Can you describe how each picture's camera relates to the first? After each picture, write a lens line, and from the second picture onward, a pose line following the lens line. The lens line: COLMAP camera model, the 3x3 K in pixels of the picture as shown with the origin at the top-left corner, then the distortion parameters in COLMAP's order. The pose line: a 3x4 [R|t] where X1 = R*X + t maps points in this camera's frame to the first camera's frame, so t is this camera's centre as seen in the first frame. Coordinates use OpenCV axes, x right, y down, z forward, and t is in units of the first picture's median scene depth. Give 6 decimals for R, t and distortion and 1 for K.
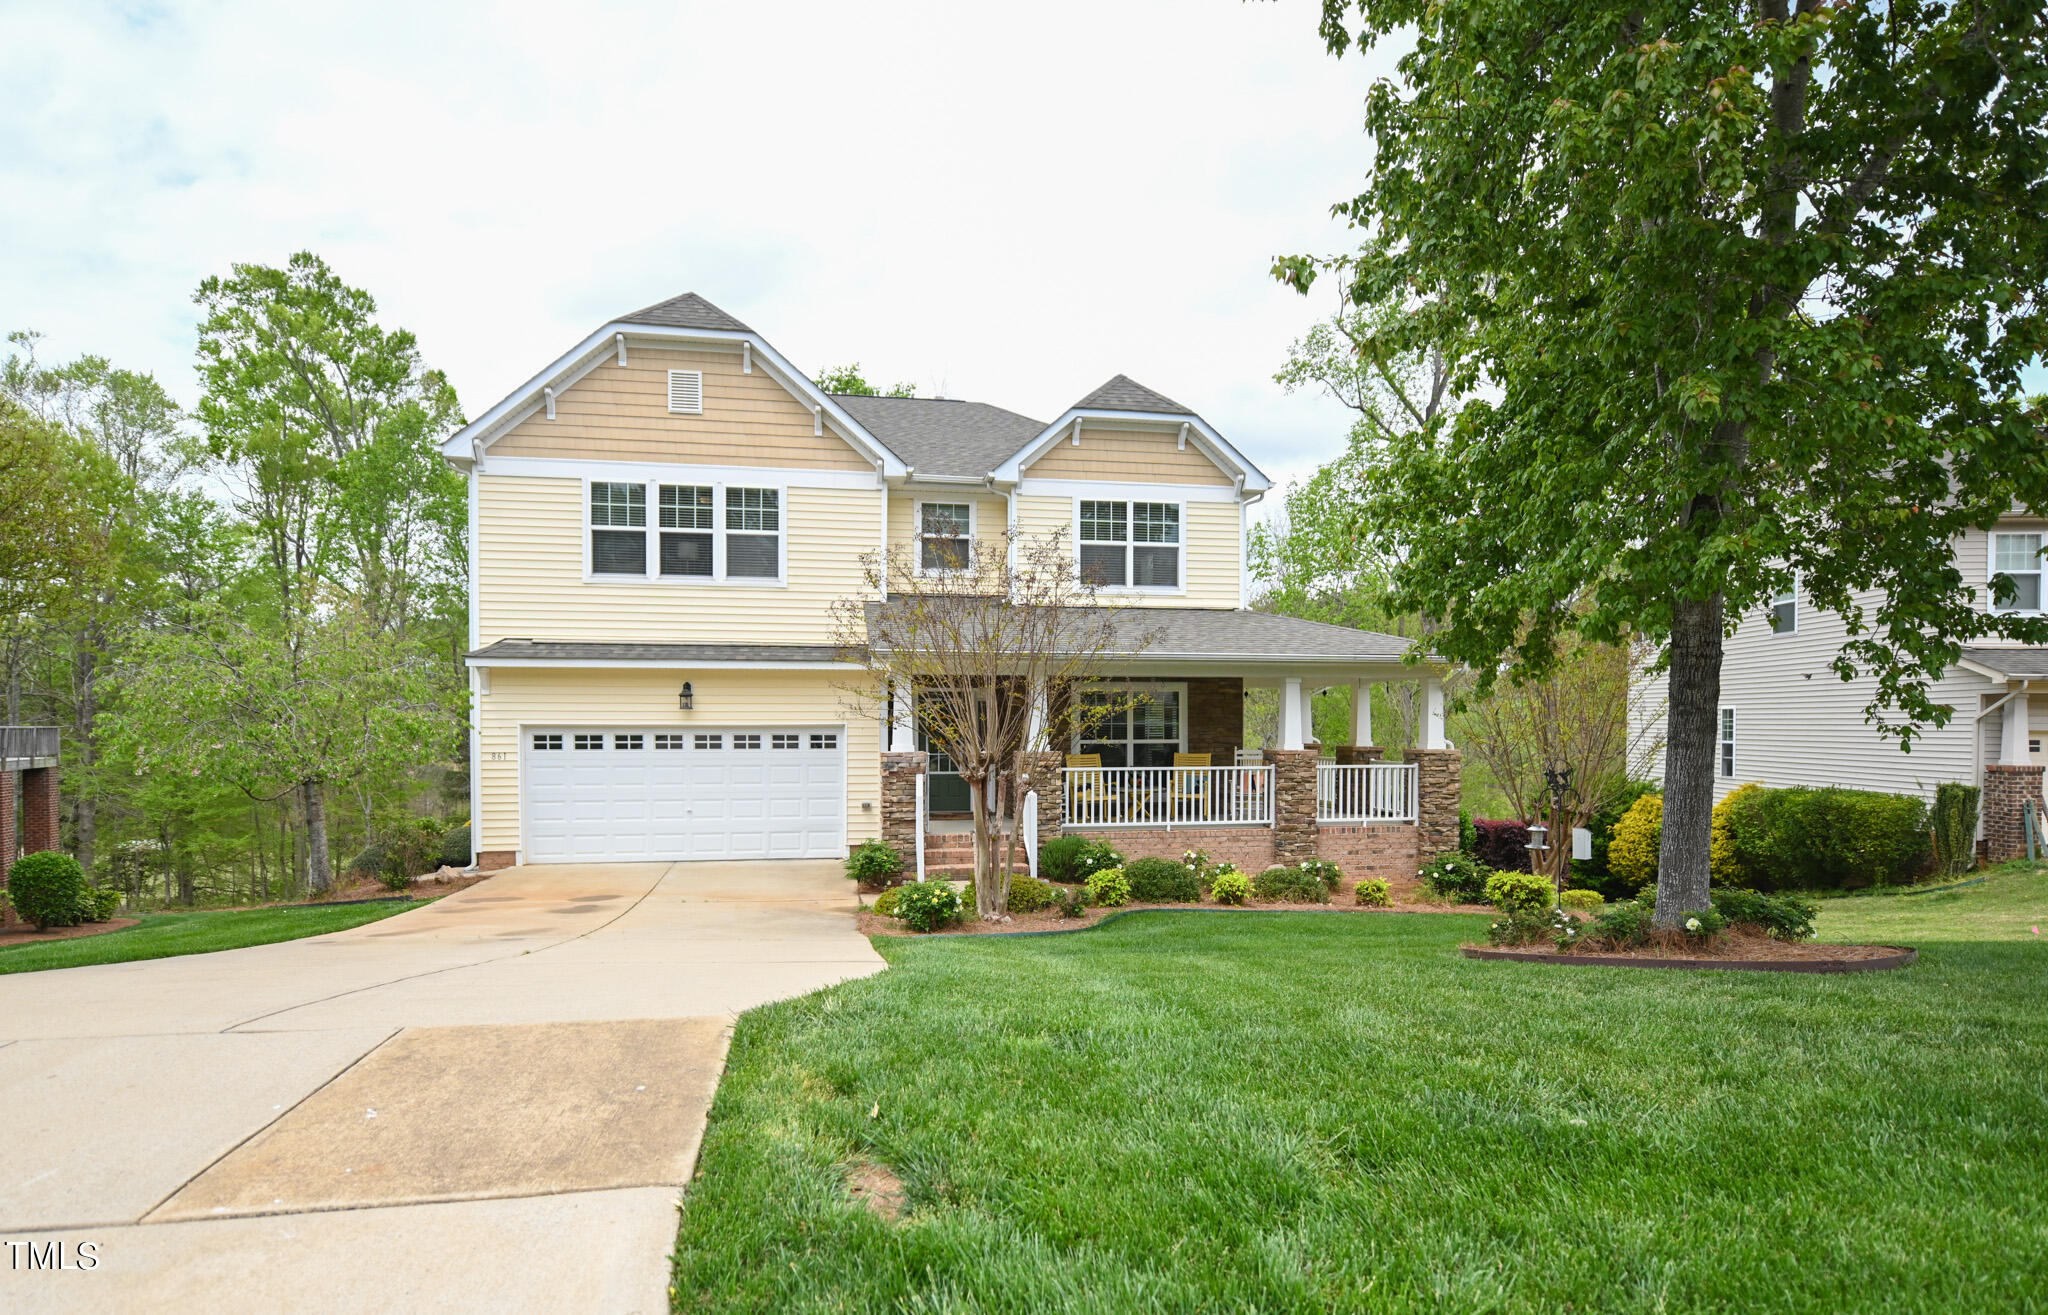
lens RADIAL K [[1049.6, 0, 1025.1], [0, 1049.6, 742.0], [0, 0, 1]] dist [-0.005510, 0.000075]
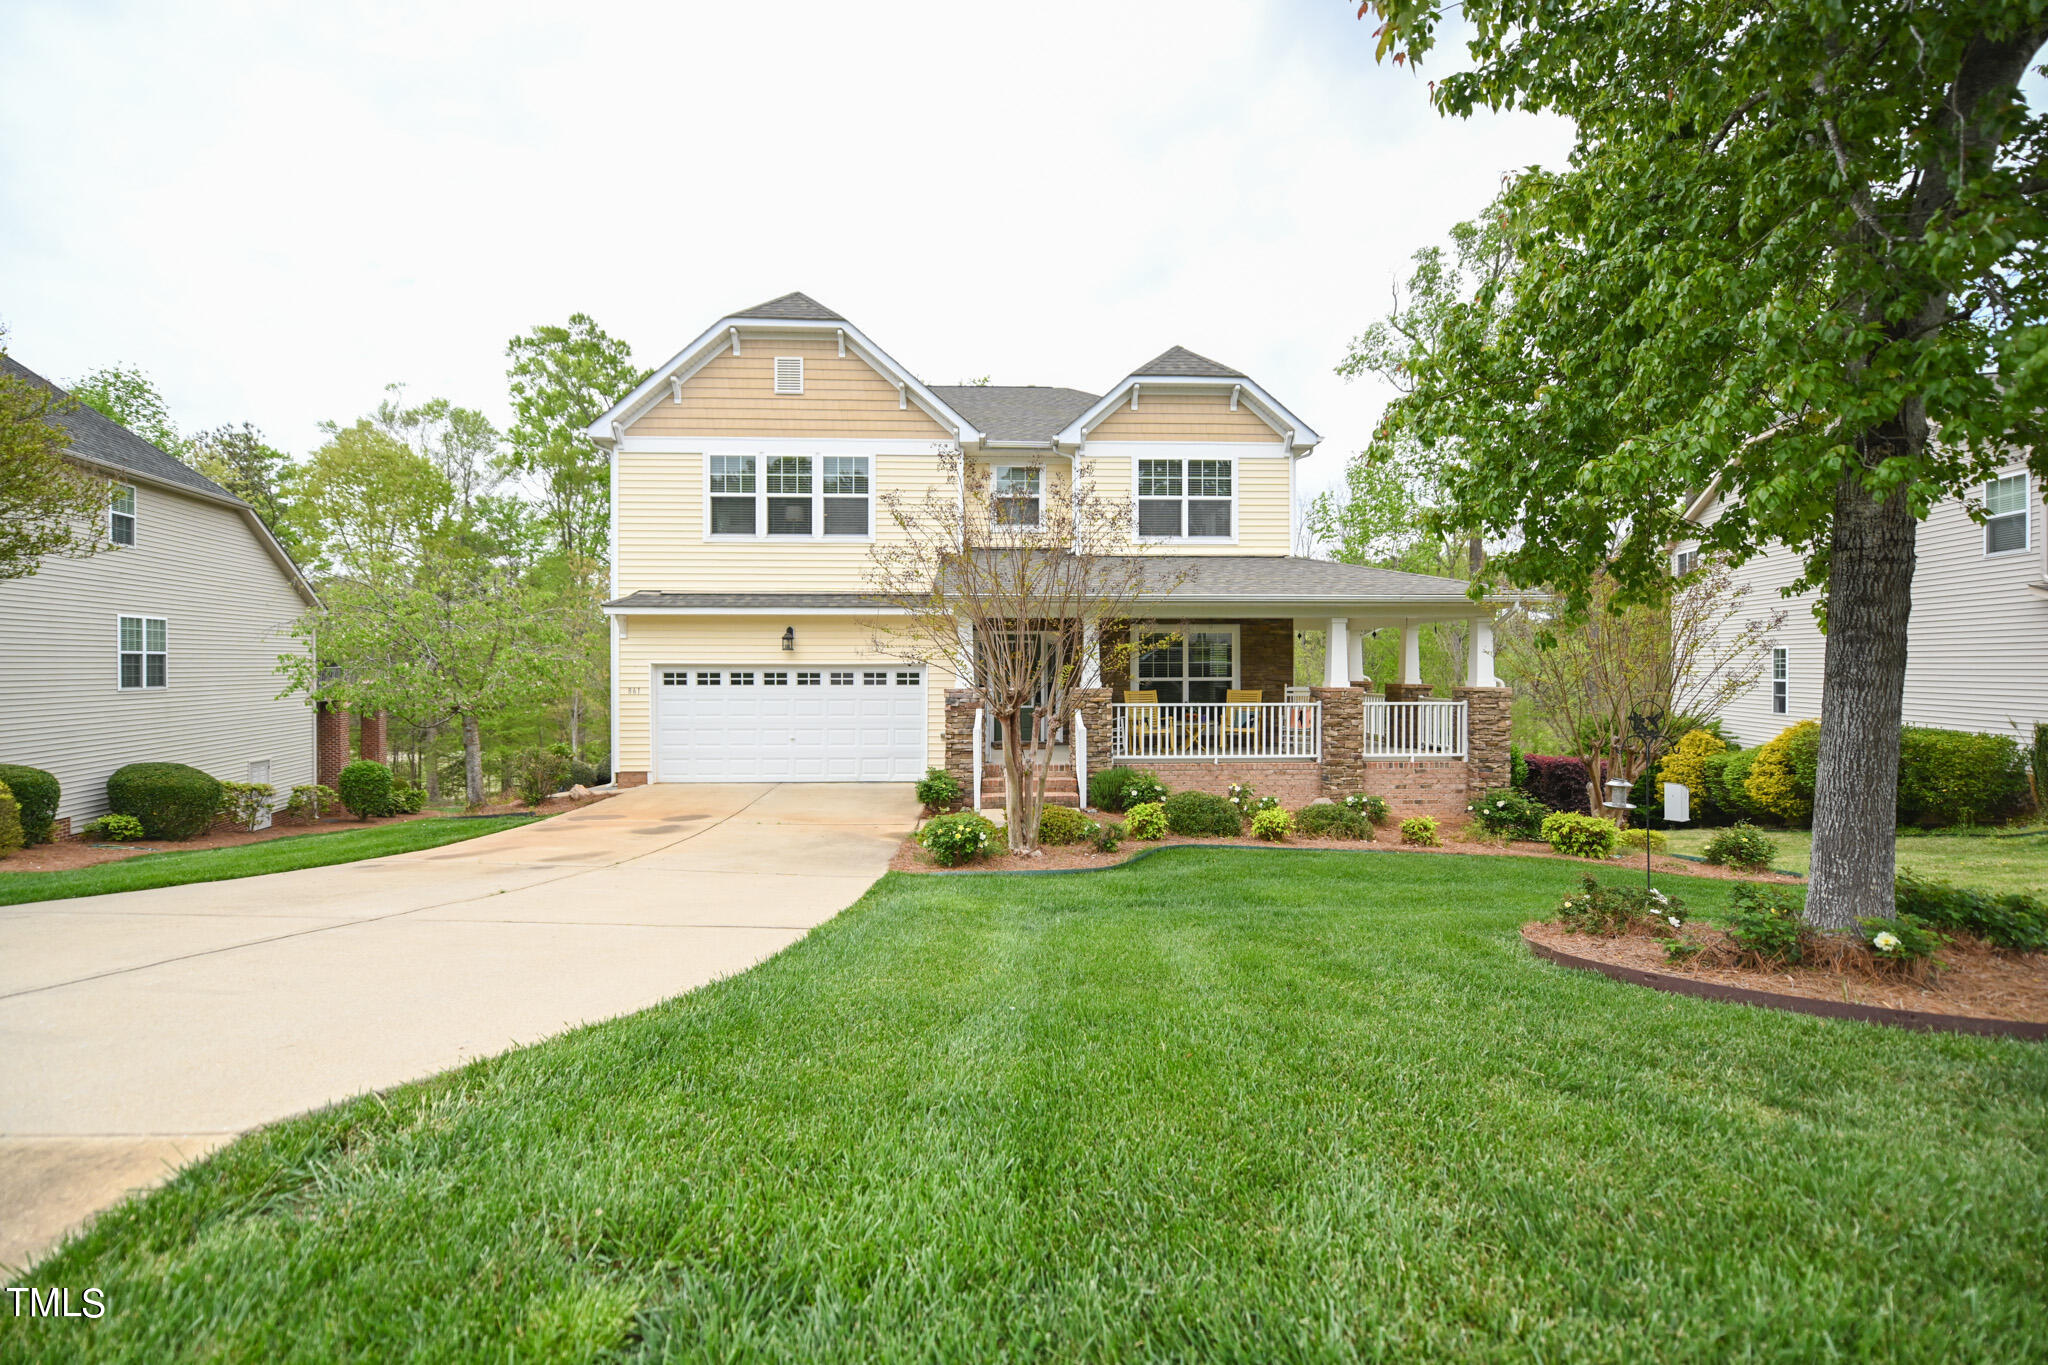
lens RADIAL K [[816.9, 0, 1021.7], [0, 816.9, 669.7], [0, 0, 1]] dist [-0.008409, -0.000251]
pose [[0.989986, -0.000146, -0.141167, 0.054461], [-0.001522, 0.999930, -0.011711, 0.000084], [0.141158, 0.011809, 0.989917, 0.145556]]
